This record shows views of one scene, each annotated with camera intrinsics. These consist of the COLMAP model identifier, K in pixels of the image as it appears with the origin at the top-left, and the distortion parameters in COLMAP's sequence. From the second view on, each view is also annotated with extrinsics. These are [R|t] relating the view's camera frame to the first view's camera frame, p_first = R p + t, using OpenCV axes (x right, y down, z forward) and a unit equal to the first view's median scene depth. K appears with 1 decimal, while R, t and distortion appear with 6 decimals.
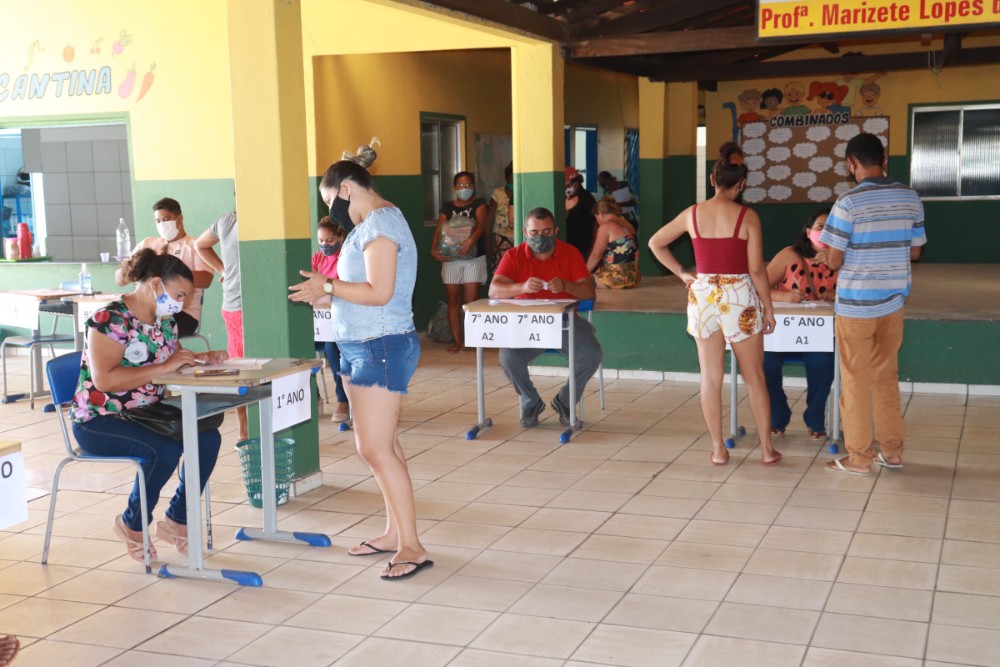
lens RADIAL K [[1356.6, 0, 502.7], [0, 1356.6, 326.5], [0, 0, 1]] dist [0.096226, 0.000000]
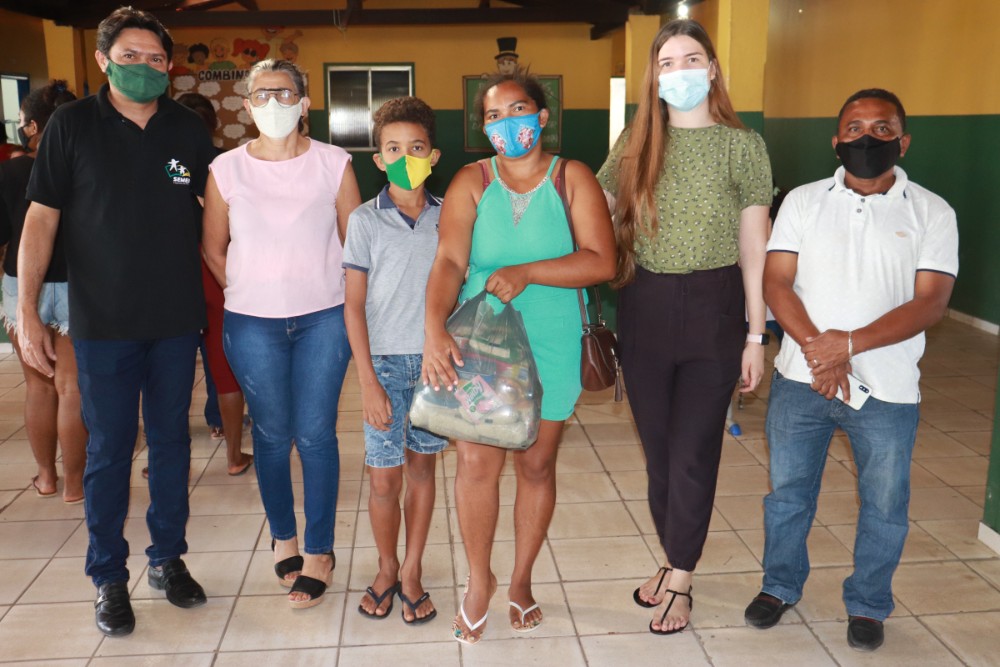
lens RADIAL K [[1031.8, 0, 498.8], [0, 1031.8, 330.0], [0, 0, 1]] dist [-0.010046, 0.000000]
pose [[0.908388, -0.071224, 0.412016, 0.078722], [0.037638, 0.995314, 0.089075, -0.020113], [-0.416430, -0.065407, 0.906812, 0.206399]]
